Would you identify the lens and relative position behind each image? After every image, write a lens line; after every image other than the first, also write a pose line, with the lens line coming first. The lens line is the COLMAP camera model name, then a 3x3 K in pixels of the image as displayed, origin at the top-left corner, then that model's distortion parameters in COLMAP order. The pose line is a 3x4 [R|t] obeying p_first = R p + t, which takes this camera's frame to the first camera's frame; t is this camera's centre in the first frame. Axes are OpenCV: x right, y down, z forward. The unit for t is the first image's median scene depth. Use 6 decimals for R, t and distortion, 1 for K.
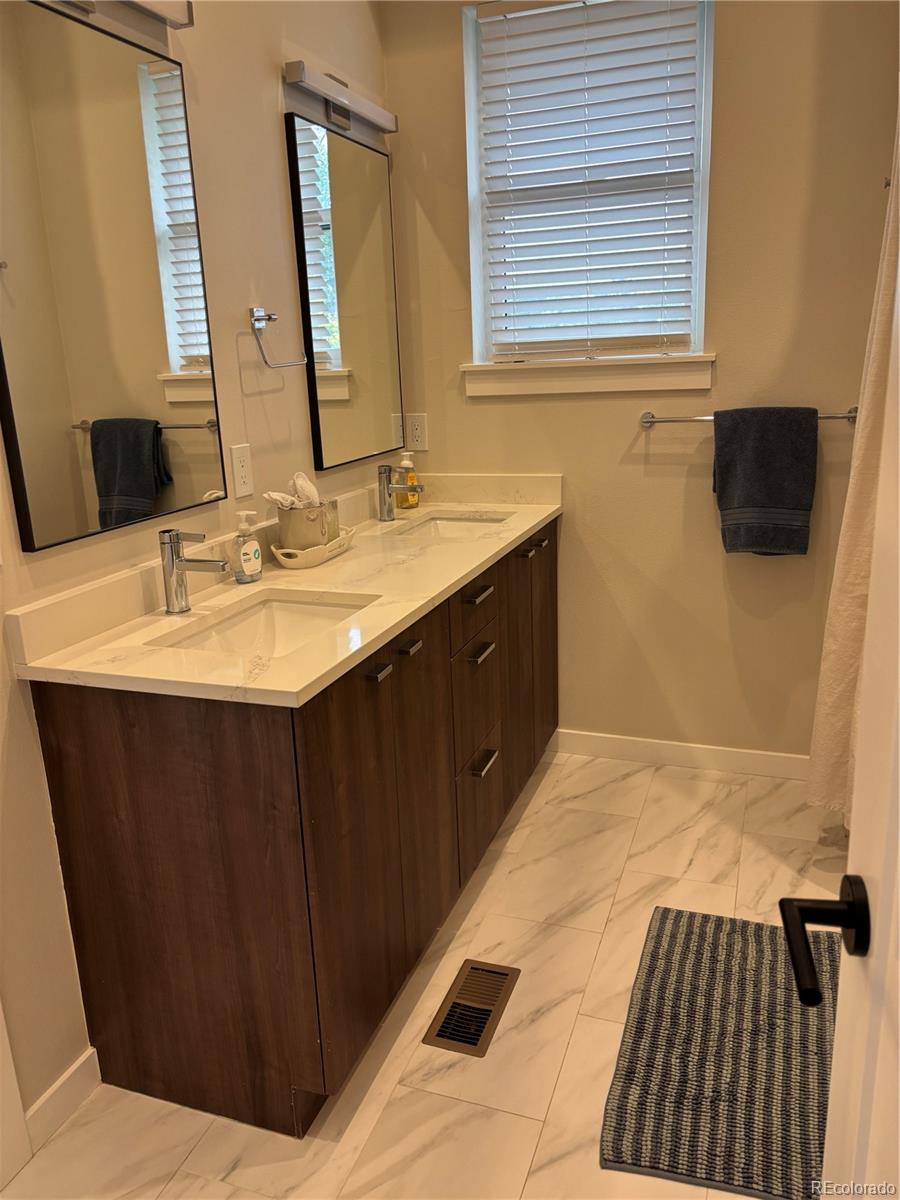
lens RADIAL K [[906.9, 0, 447.1], [0, 906.9, 603.2], [0, 0, 1]] dist [0.047995, -0.054980]
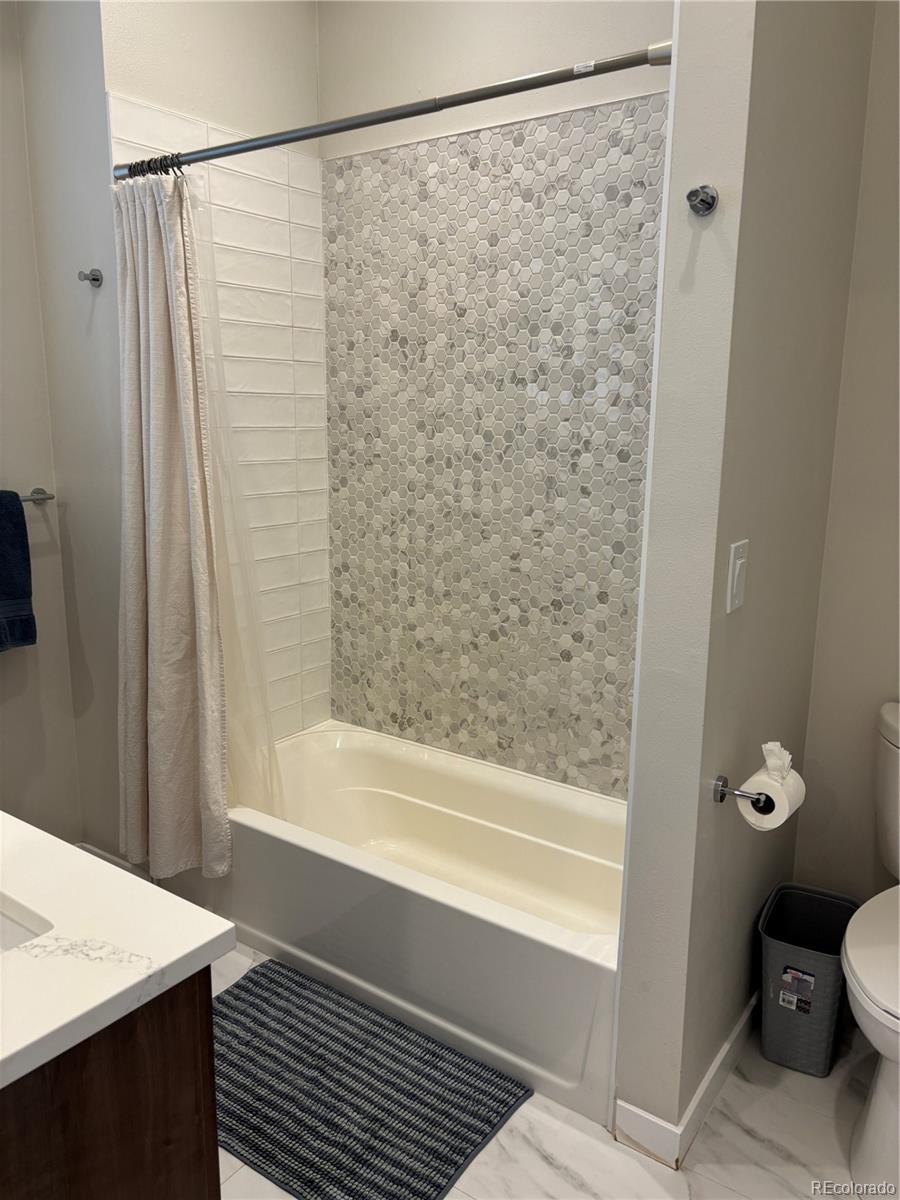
lens RADIAL K [[906.9, 0, 445.5], [0, 906.9, 598.5], [0, 0, 1]] dist [0.047995, -0.054980]
pose [[0.277164, -0.155246, 0.948198, -0.568162], [0.235117, 0.967816, 0.089731, -0.126152], [-0.931611, 0.198067, 0.304745, 0.465380]]
